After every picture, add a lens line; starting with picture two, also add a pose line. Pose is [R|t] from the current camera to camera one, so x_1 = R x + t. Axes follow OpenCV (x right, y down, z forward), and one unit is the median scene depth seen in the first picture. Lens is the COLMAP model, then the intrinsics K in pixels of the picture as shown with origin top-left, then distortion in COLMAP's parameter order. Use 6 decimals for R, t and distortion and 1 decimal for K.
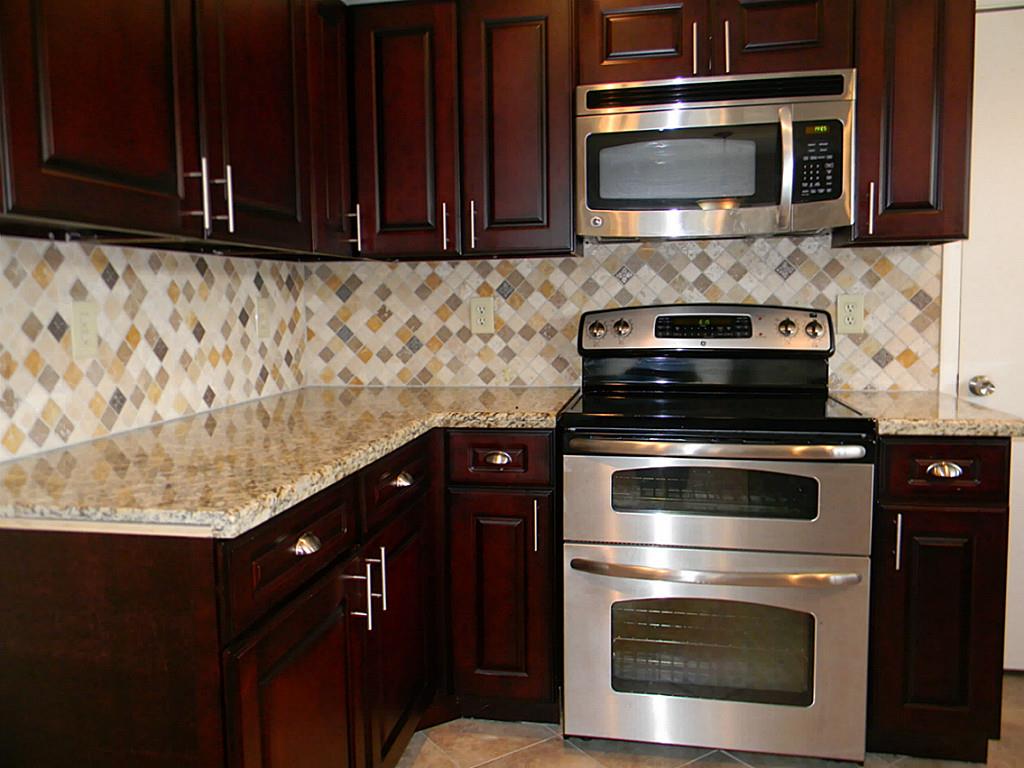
lens RADIAL K [[824.3, 0, 511.9], [0, 824.3, 383.5], [0, 0, 1]] dist [0.014768, -0.028870]
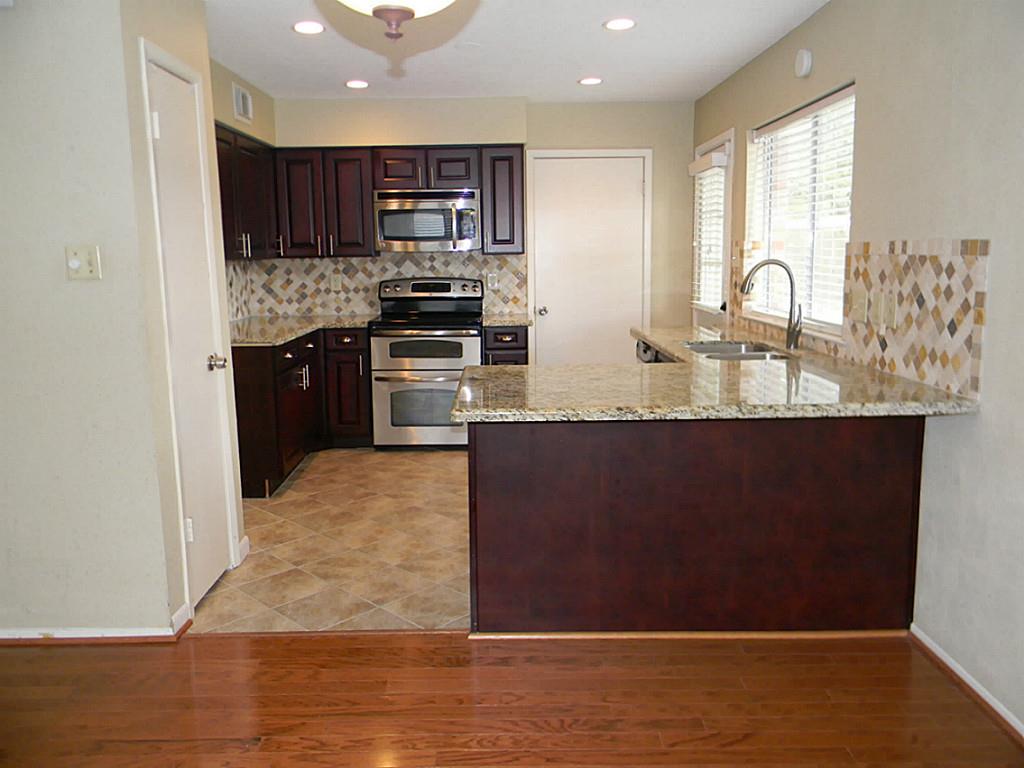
lens RADIAL K [[824.3, 0, 498.5], [0, 824.3, 379.9], [0, 0, 1]] dist [0.014768, -0.028870]
pose [[0.983897, -0.026241, 0.176800, -0.004469], [0.016742, 0.998345, 0.055009, 0.071004], [-0.177951, -0.051164, 0.982708, -1.405632]]
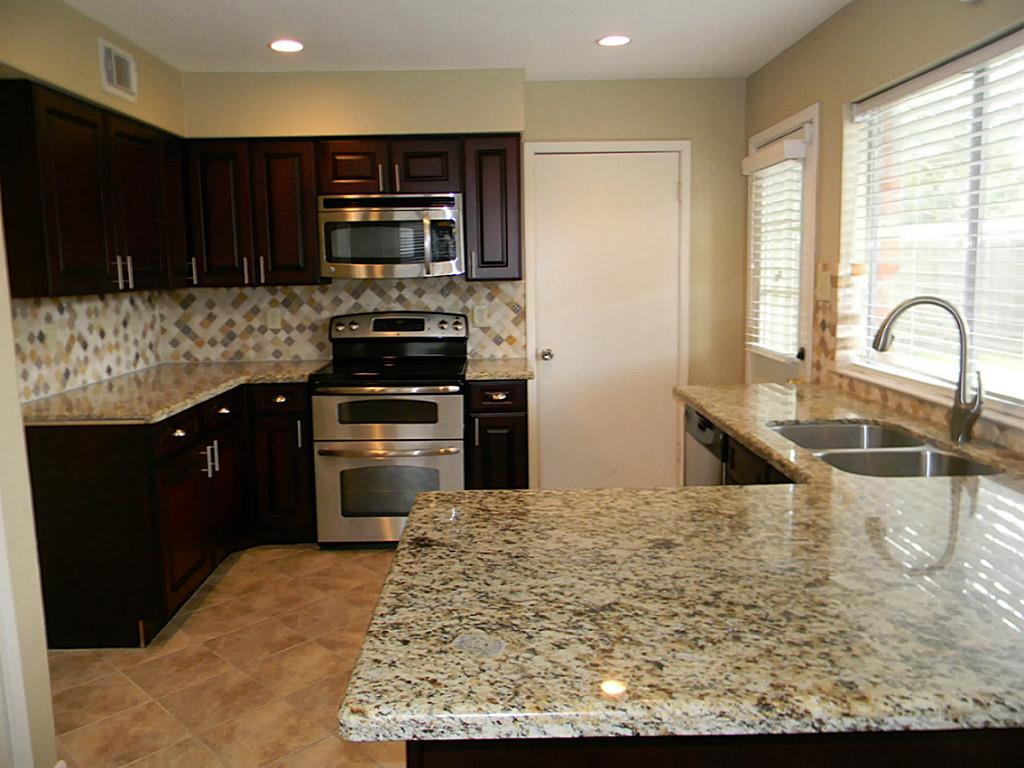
lens RADIAL K [[824.3, 0, 503.8], [0, 824.3, 379.6], [0, 0, 1]] dist [0.014768, -0.028870]
pose [[0.982358, -0.027858, 0.184925, 0.123281], [0.021619, 0.999130, 0.035673, -0.008838], [-0.185758, -0.031045, 0.982105, -0.815914]]
